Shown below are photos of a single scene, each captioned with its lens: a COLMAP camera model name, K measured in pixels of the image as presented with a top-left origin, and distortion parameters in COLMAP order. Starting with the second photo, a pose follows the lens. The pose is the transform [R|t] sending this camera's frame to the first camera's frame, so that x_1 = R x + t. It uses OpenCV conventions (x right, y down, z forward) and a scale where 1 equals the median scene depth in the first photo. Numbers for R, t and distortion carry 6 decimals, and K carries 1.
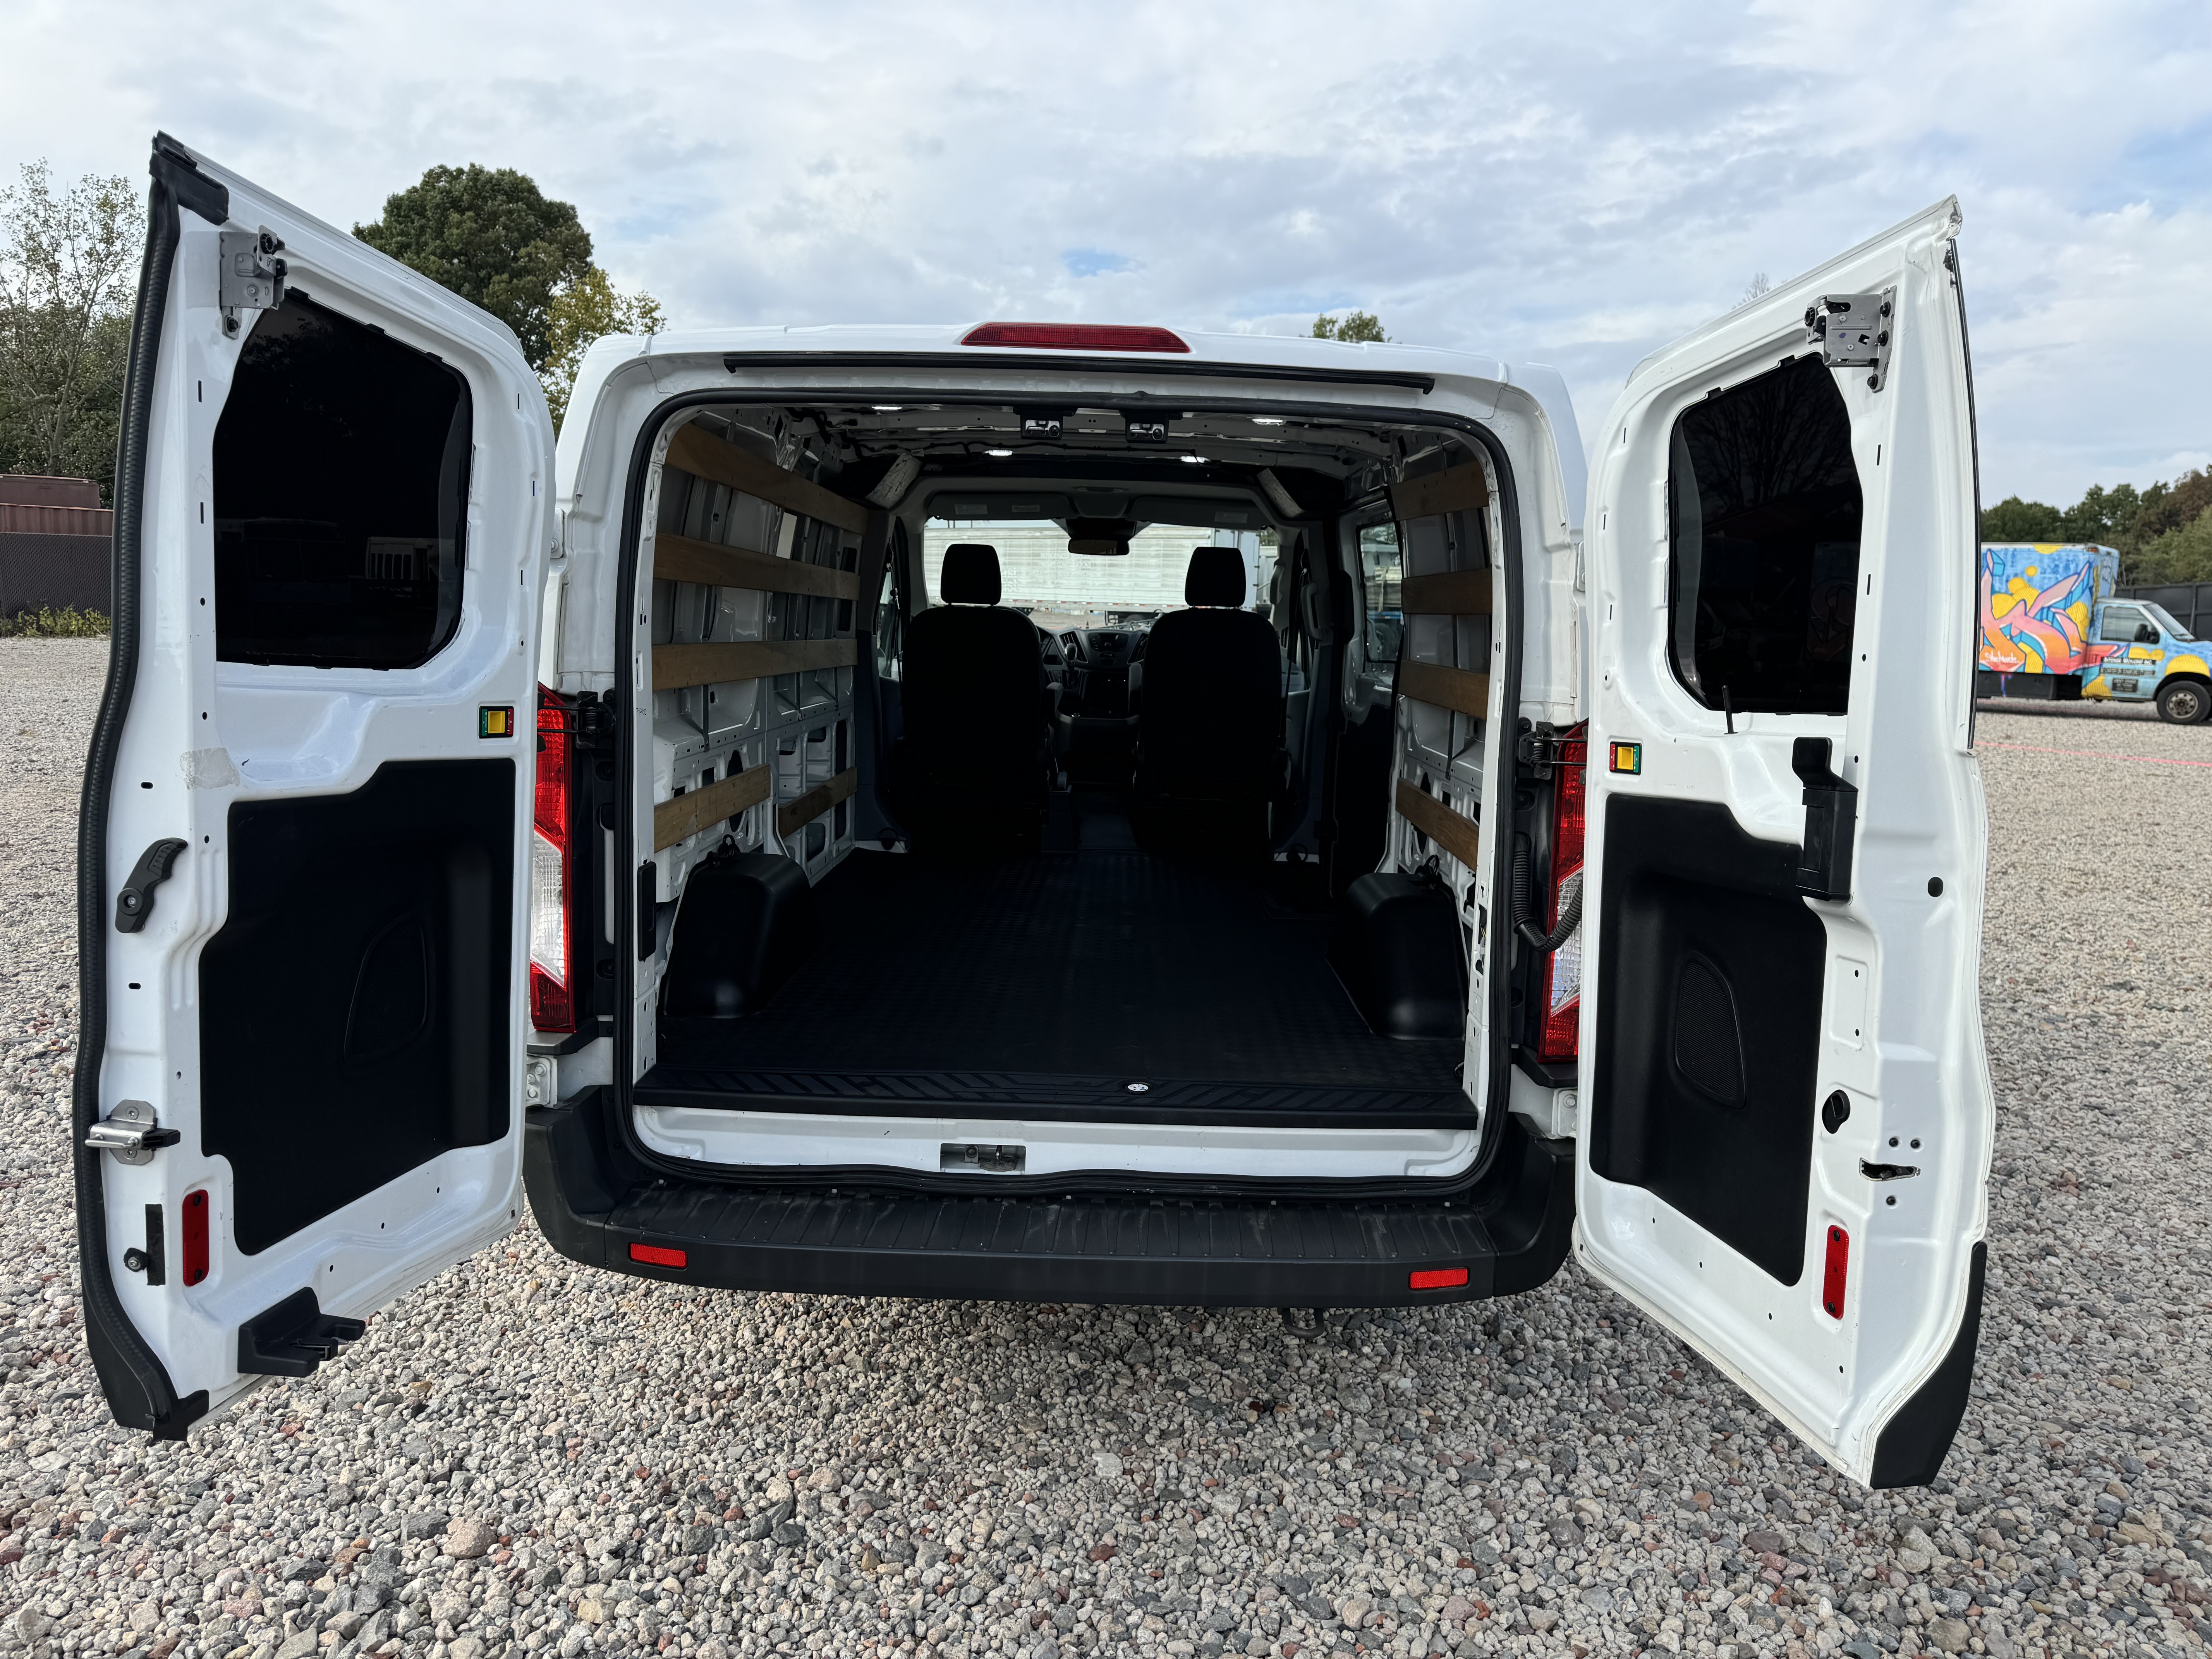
lens RADIAL K [[1558.0, 0, 1096.4], [0, 1558.0, 841.4], [0, 0, 1]] dist [0.060246, -0.081387]
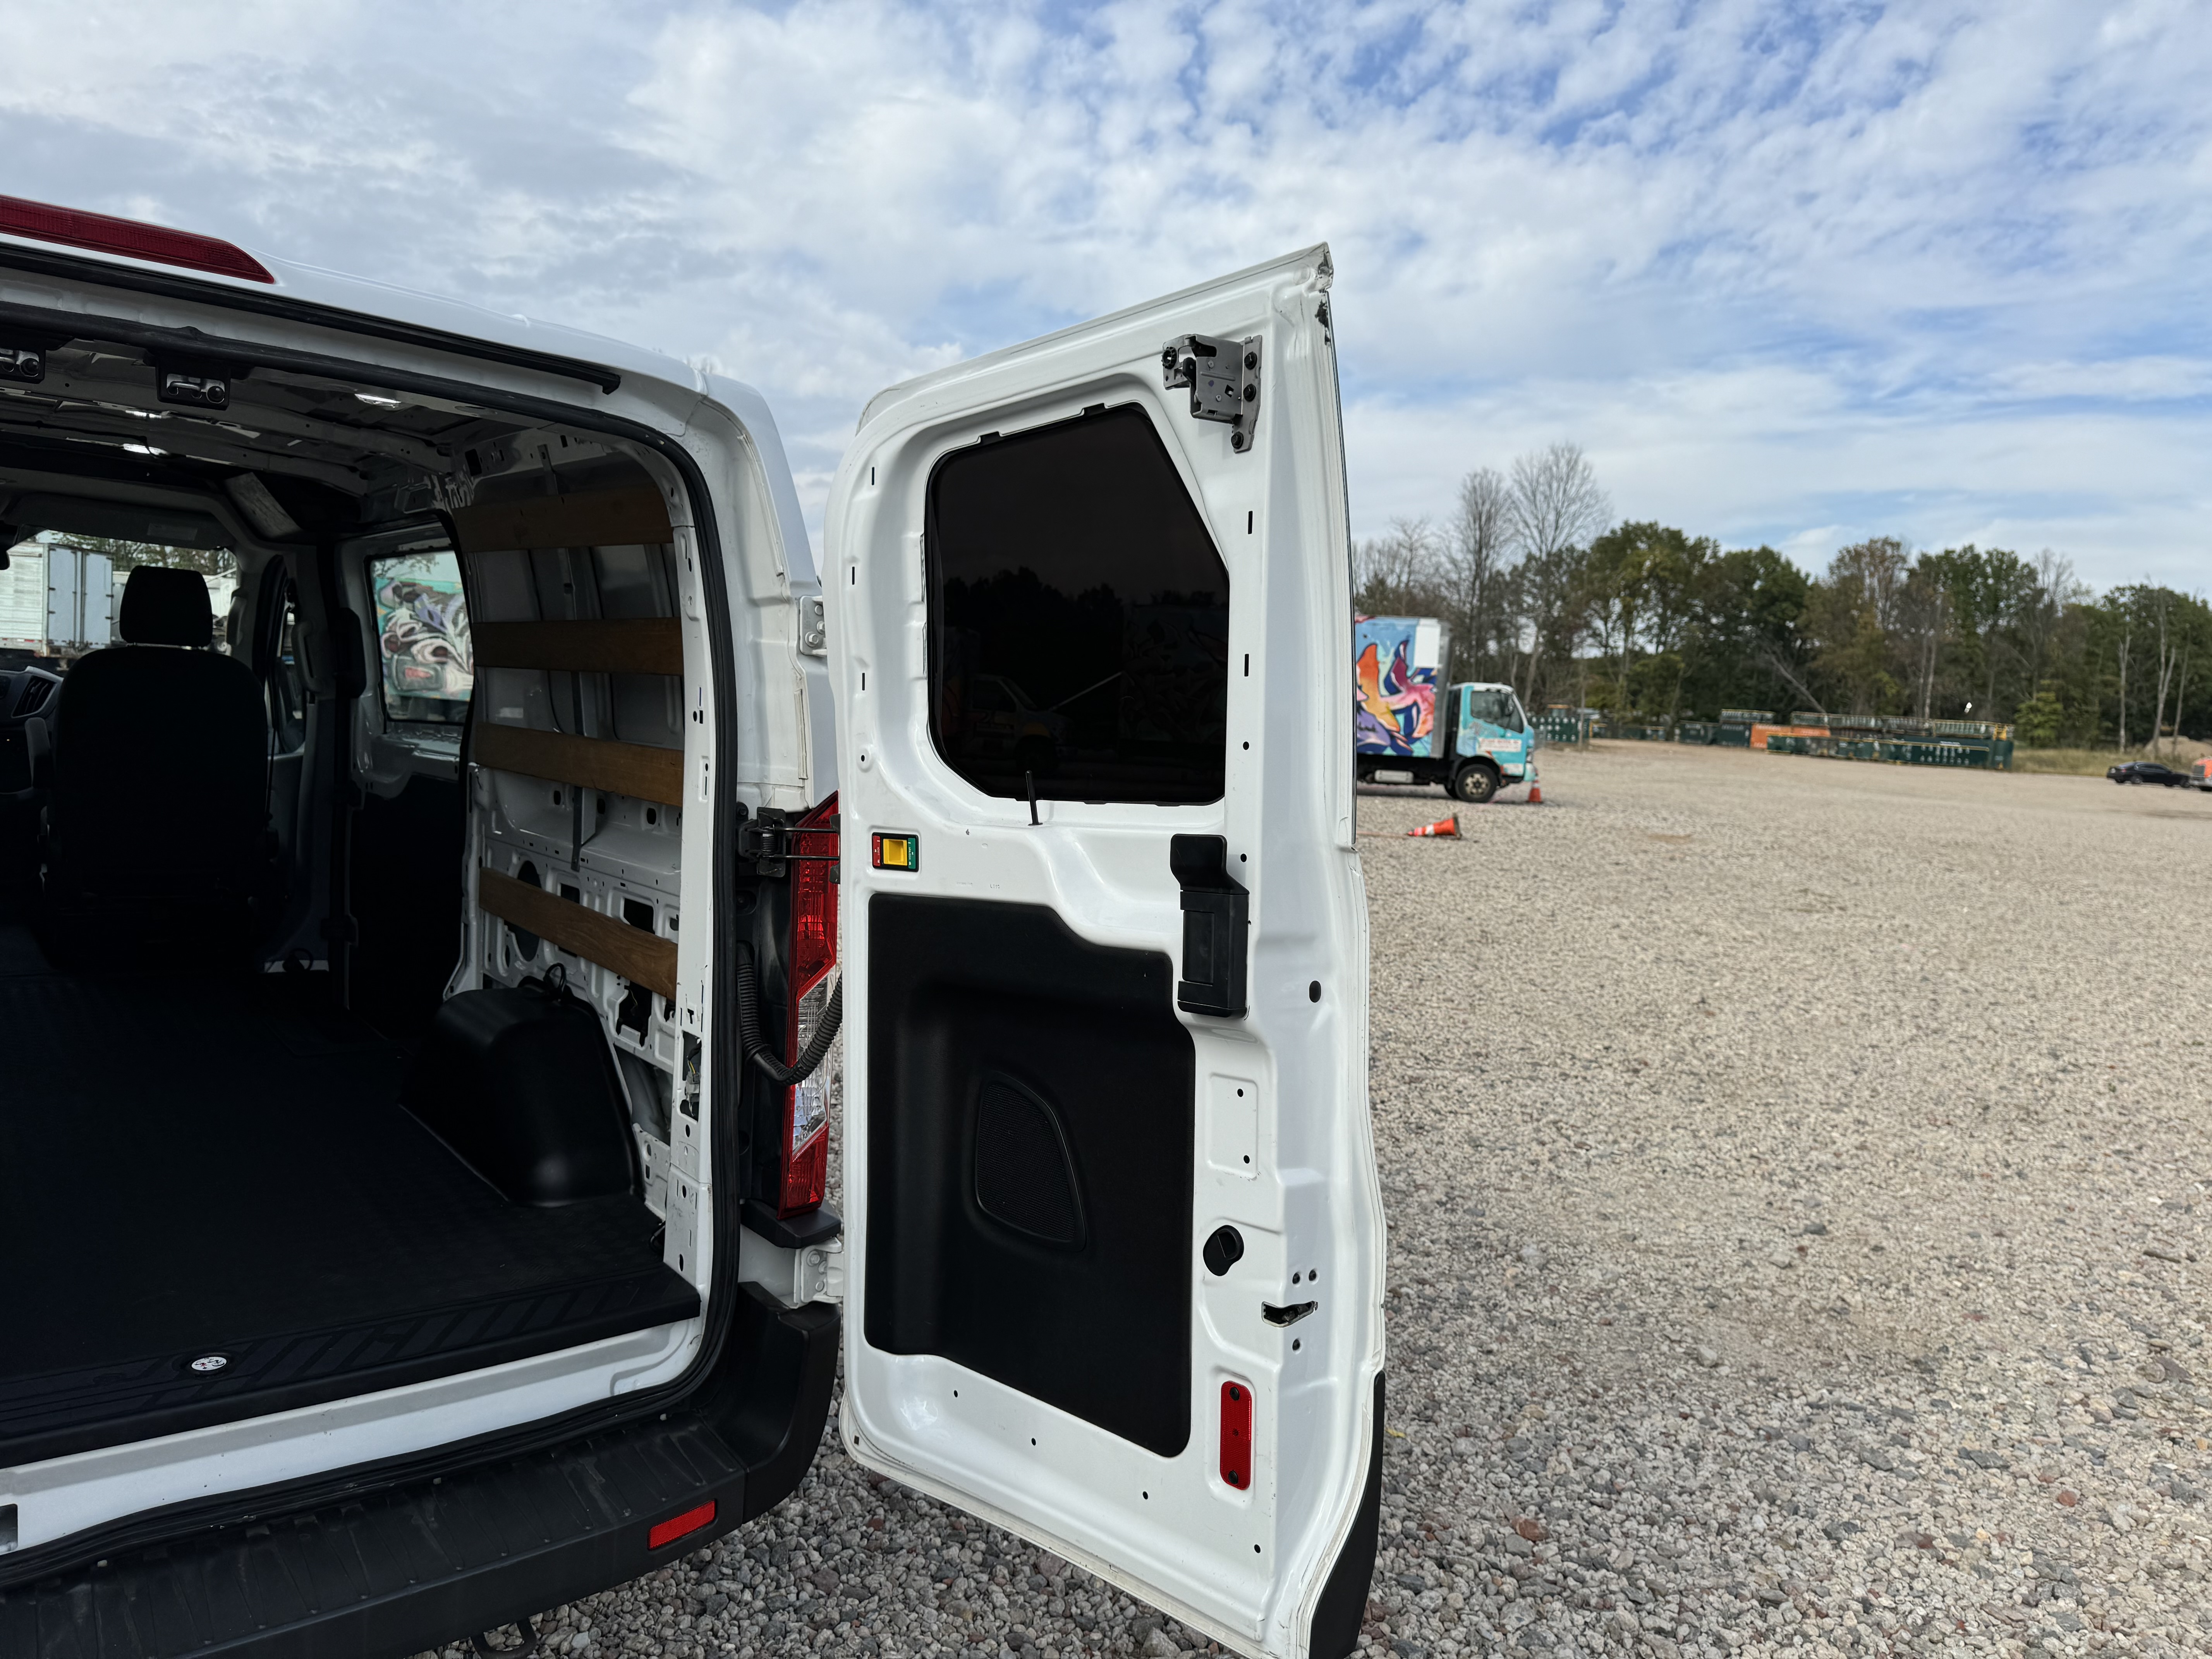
lens RADIAL K [[1558.0, 0, 1096.4], [0, 1558.0, 841.4], [0, 0, 1]] dist [0.060246, -0.081387]
pose [[0.787163, -0.035249, 0.615737, -0.082998], [0.056857, 0.998261, -0.015539, -0.033693], [-0.614119, 0.047241, 0.787799, 0.227629]]
